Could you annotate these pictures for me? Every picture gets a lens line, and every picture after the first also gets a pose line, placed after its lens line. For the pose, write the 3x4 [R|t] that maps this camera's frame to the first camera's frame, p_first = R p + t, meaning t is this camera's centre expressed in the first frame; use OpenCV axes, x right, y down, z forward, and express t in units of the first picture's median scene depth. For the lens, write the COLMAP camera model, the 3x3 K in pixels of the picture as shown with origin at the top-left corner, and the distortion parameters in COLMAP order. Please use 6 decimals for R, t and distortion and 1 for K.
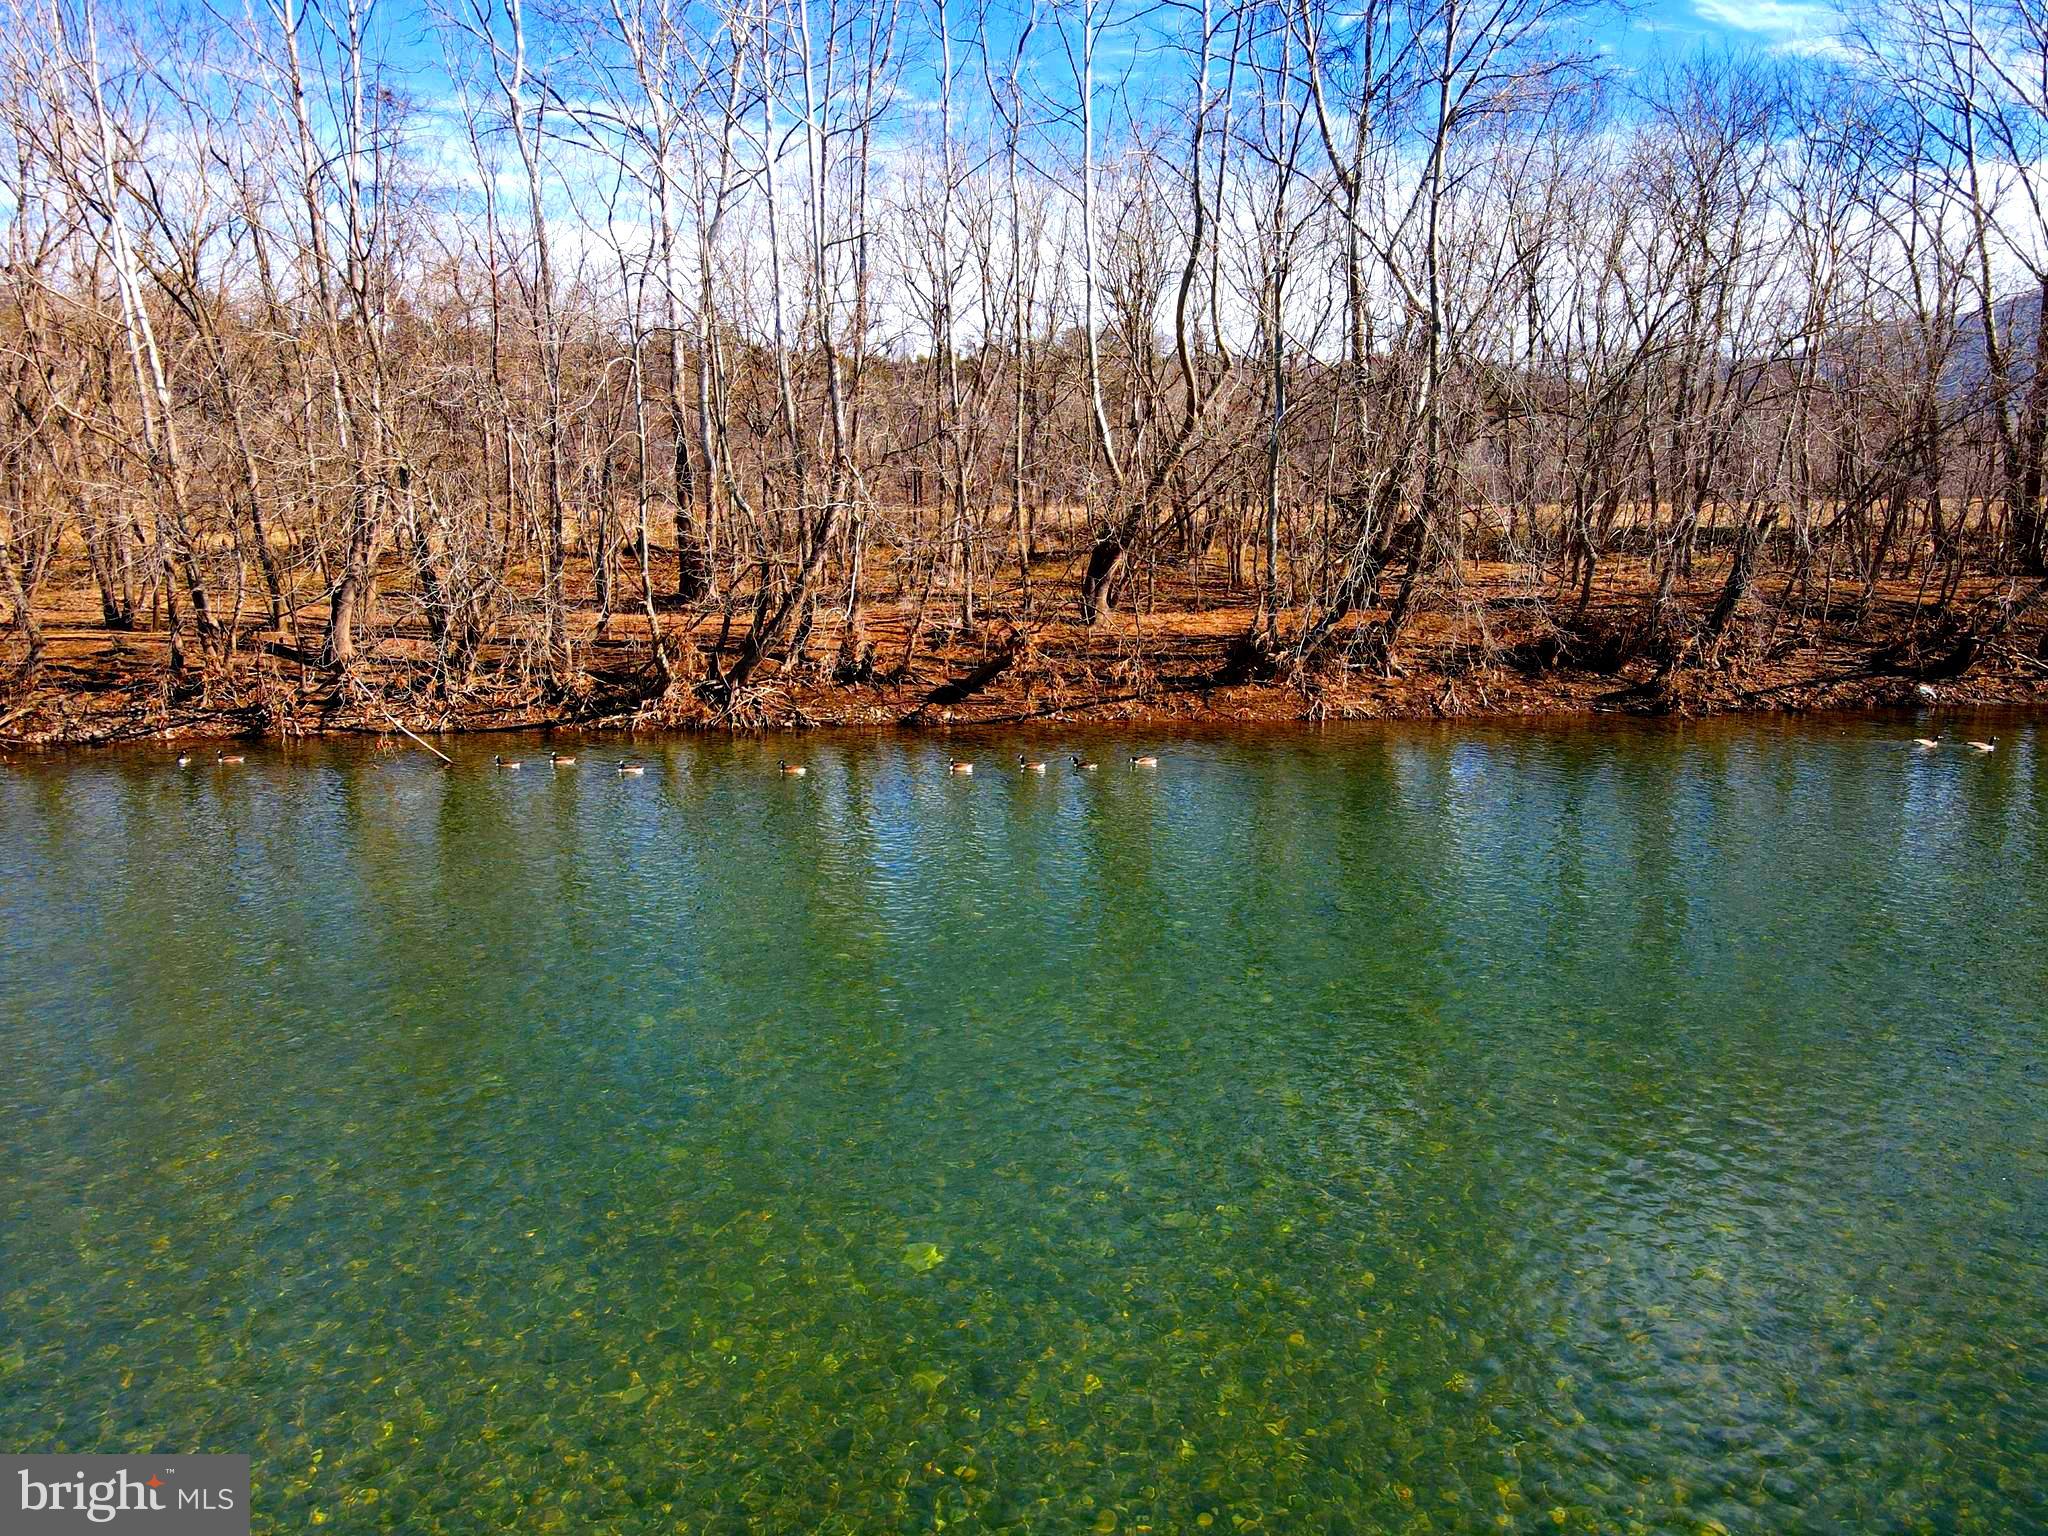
lens RADIAL K [[1511.3, 0, 1029.6], [0, 1511.3, 722.7], [0, 0, 1]] dist [0.000911, 0.023813]
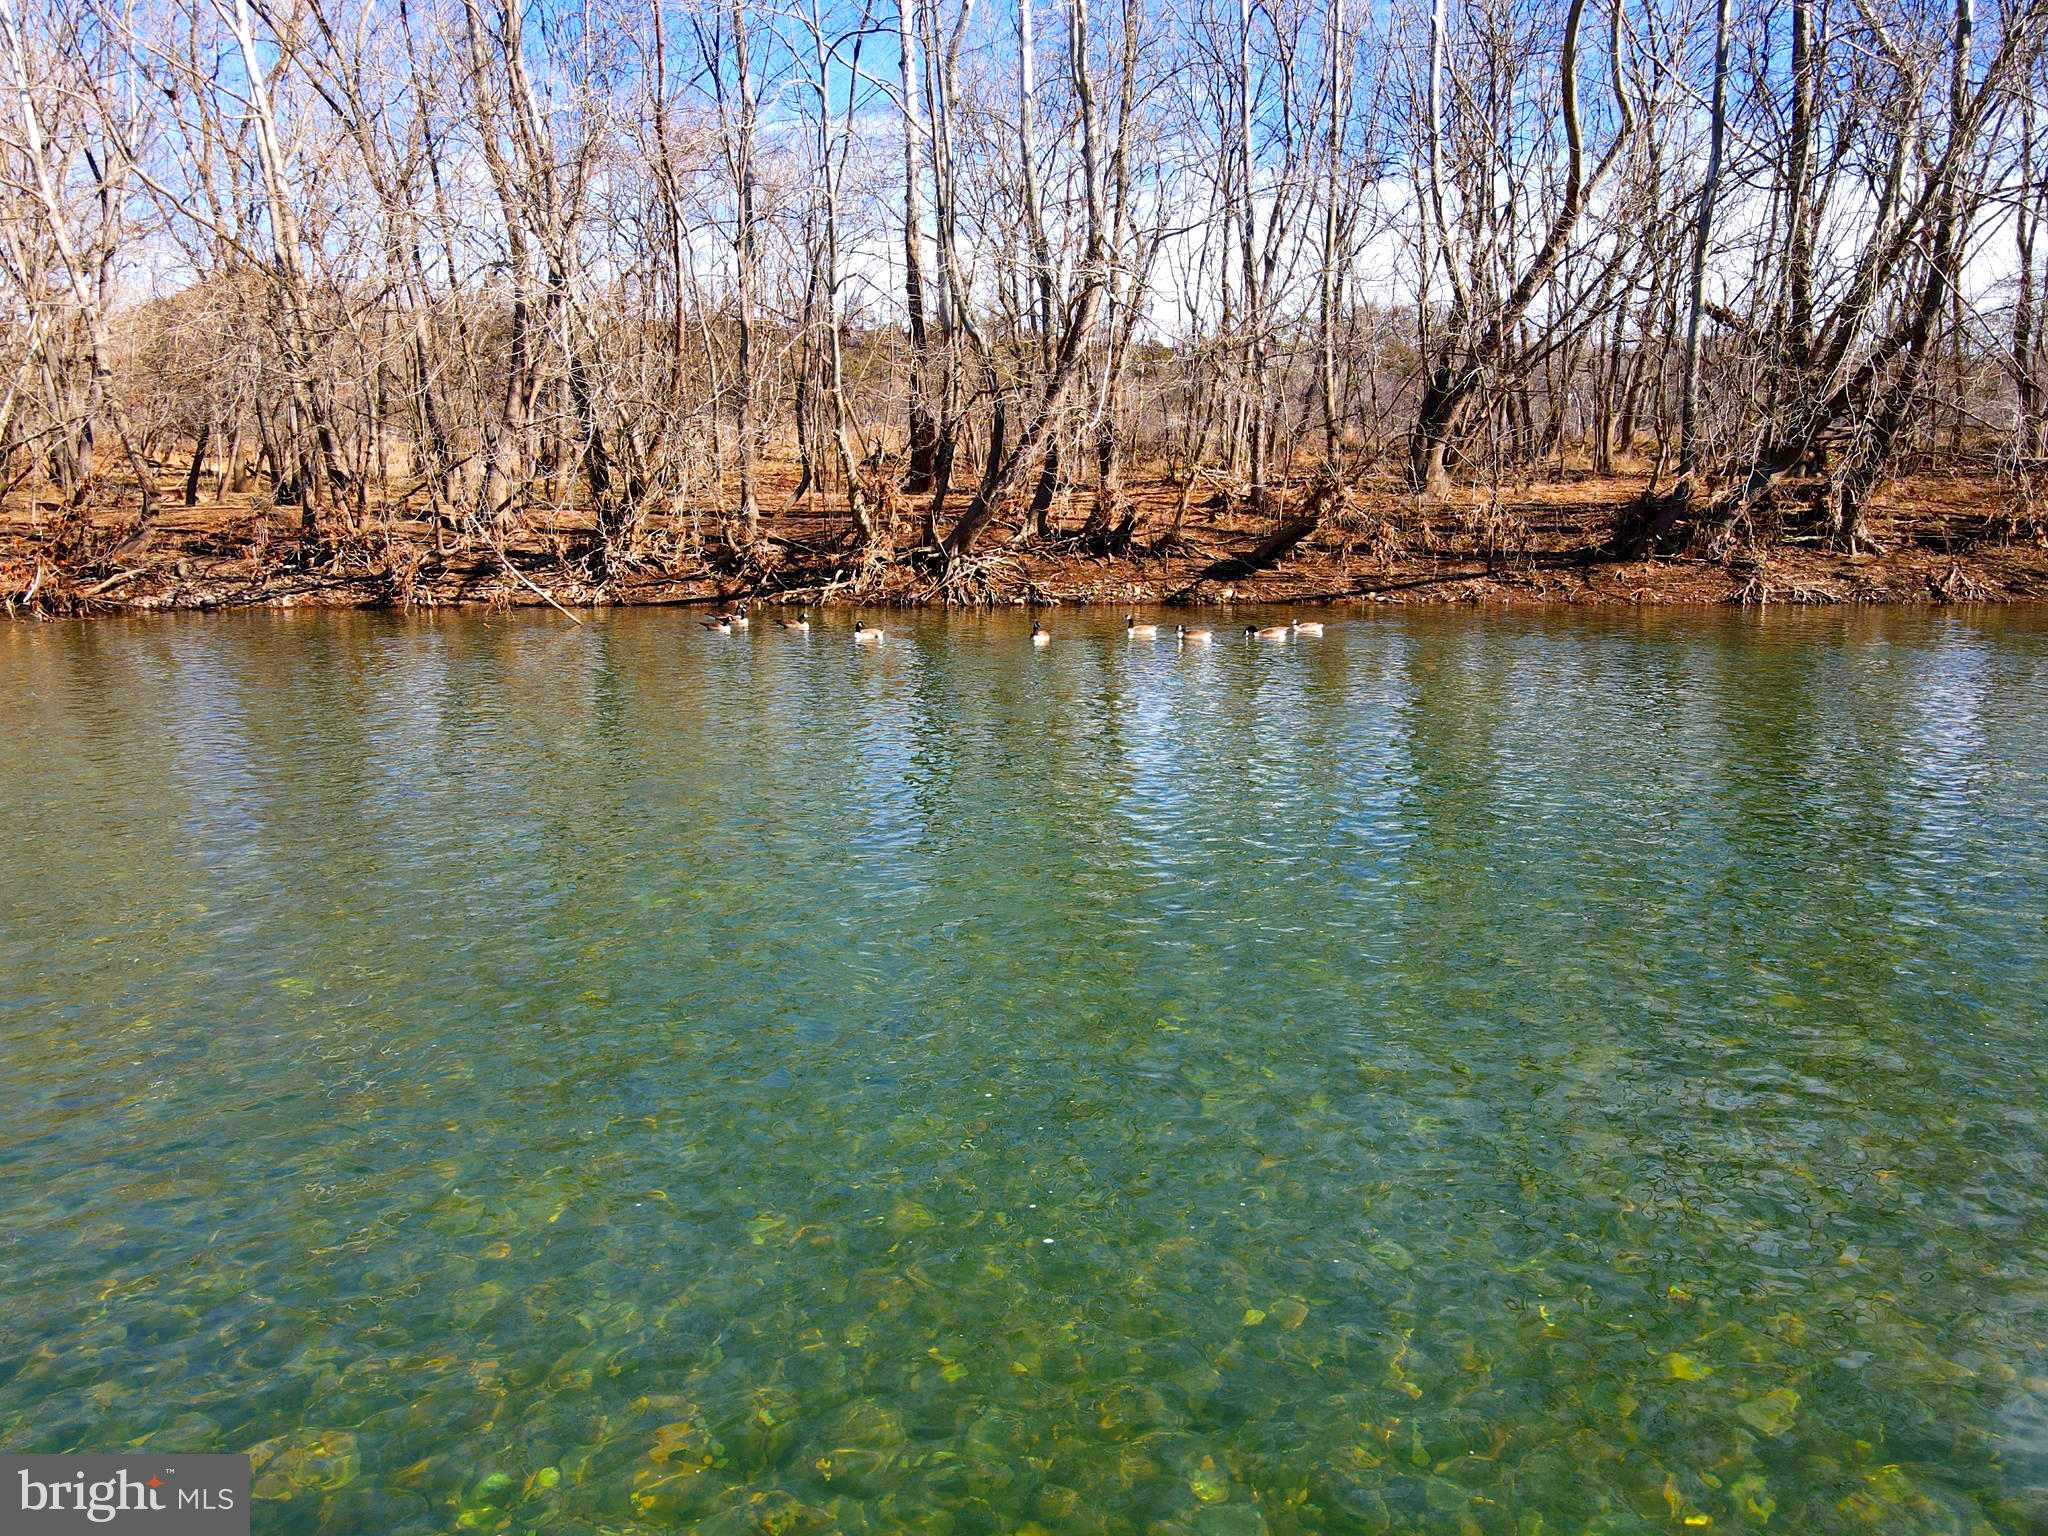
lens RADIAL K [[1511.3, 0, 1036.6], [0, 1511.3, 760.8], [0, 0, 1]] dist [0.000911, 0.023813]
pose [[0.984978, 0.028782, -0.170262, -0.017882], [-0.026066, 0.999495, 0.018169, 0.066956], [0.170699, -0.013459, 0.985231, 0.241144]]
